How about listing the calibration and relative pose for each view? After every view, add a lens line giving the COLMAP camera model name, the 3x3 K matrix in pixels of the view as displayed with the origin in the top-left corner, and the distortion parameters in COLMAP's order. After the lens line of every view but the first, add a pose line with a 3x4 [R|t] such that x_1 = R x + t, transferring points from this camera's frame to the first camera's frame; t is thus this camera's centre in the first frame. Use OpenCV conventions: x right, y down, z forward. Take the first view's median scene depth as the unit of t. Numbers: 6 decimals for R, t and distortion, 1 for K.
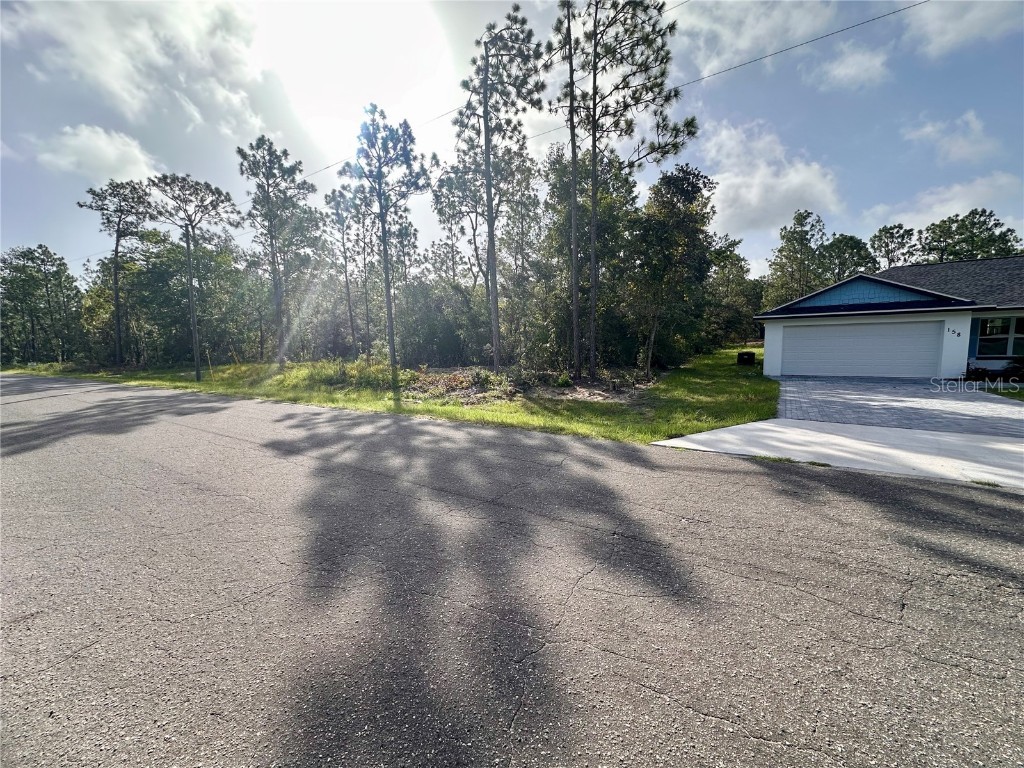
lens RADIAL K [[406.4, 0, 512.0], [0, 406.4, 384.0], [0, 0, 1]] dist [0.000338, 0.000218]
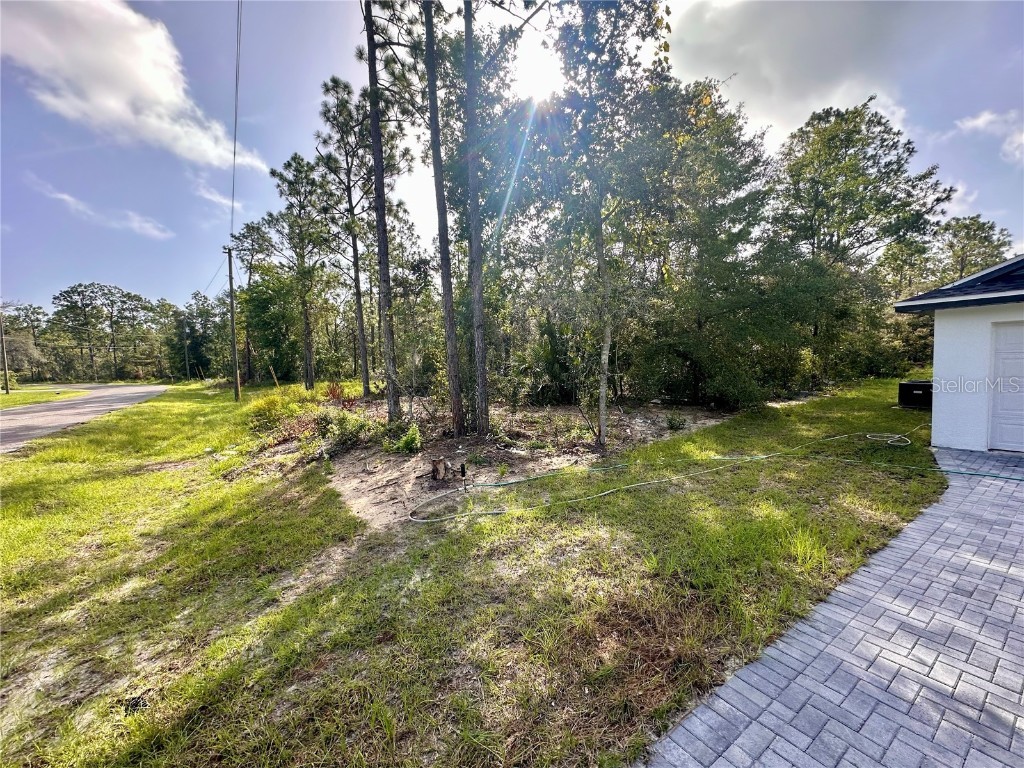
lens RADIAL K [[406.4, 0, 512.0], [0, 406.4, 384.0], [0, 0, 1]] dist [0.000338, 0.000218]
pose [[0.932341, 0.007721, -0.361497, 0.189927], [-0.017974, 0.999526, -0.025007, -0.033465], [0.361133, 0.029812, 0.932038, 0.239998]]
